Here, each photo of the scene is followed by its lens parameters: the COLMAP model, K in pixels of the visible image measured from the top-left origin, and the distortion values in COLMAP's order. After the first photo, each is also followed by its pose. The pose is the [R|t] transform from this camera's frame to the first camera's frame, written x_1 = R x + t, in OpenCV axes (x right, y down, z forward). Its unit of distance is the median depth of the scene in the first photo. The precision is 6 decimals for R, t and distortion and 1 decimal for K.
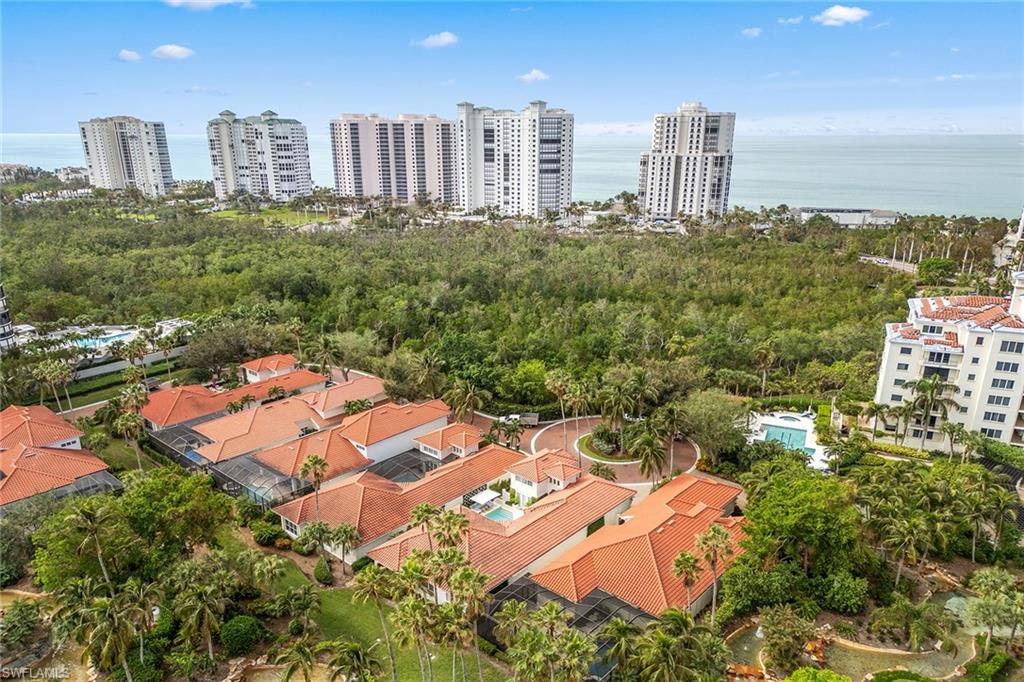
lens RADIAL K [[705.6, 0, 512.6], [0, 705.6, 398.3], [0, 0, 1]] dist [0.054914, -0.042126]
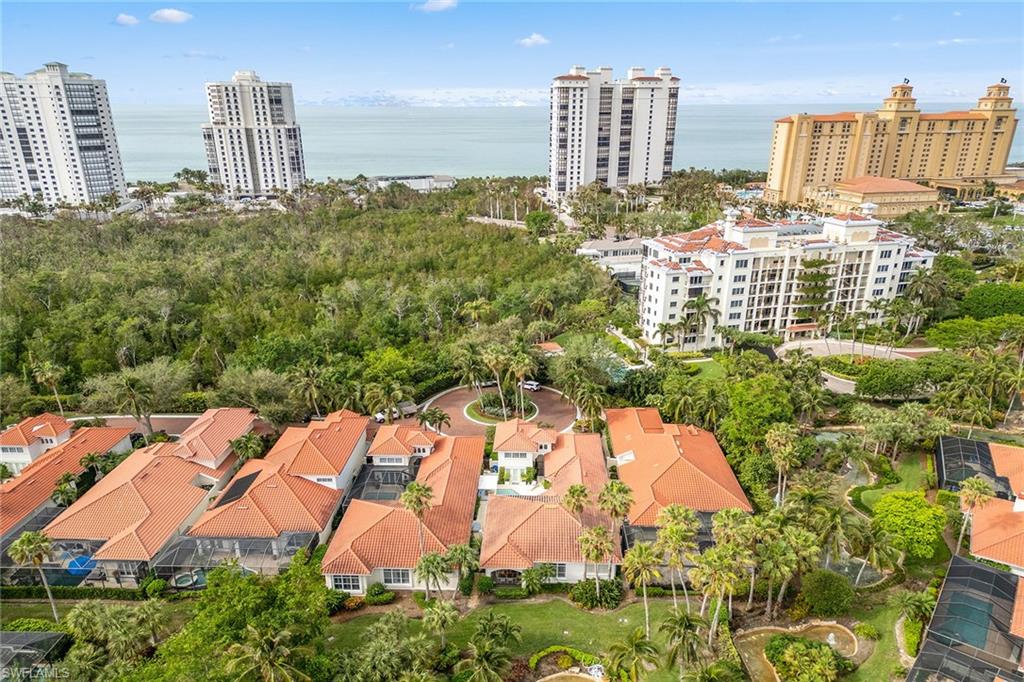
lens RADIAL K [[705.6, 0, 512.6], [0, 705.6, 398.3], [0, 0, 1]] dist [0.054914, -0.042126]
pose [[0.768008, -0.246763, 0.590992, -0.145377], [0.224902, 0.967936, 0.111887, -0.019908], [-0.599652, 0.046986, 0.798880, 0.046259]]
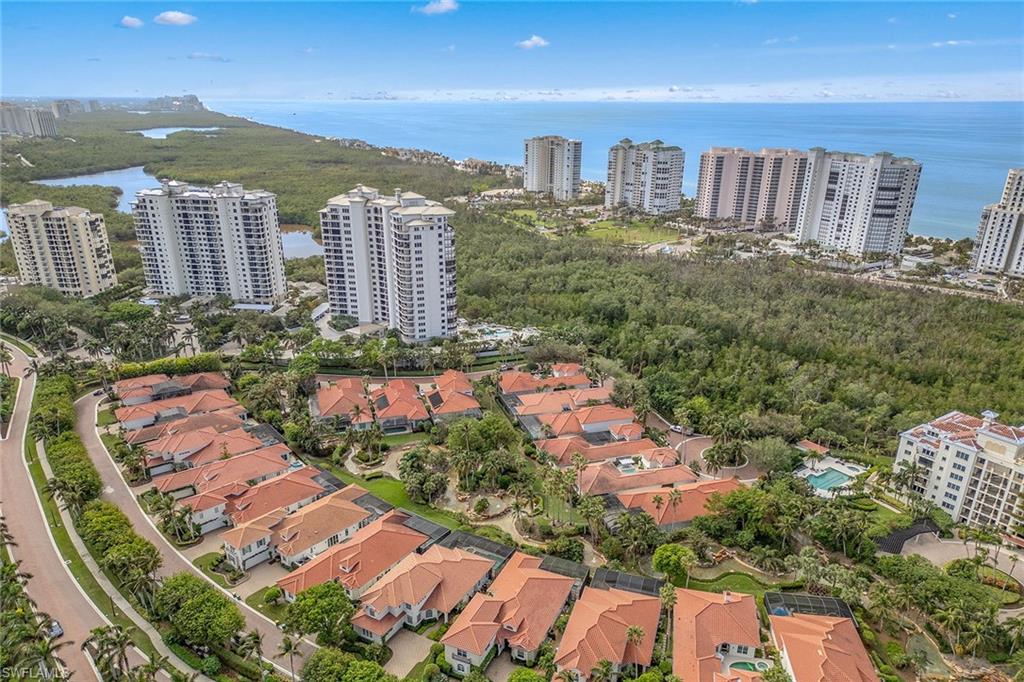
lens RADIAL K [[705.6, 0, 512.6], [0, 705.6, 398.3], [0, 0, 1]] dist [0.054914, -0.042126]
pose [[0.854613, 0.211953, -0.474039, 0.152233], [-0.191095, 0.977211, 0.092420, -0.041207], [0.482825, 0.011603, 0.875640, -0.239448]]
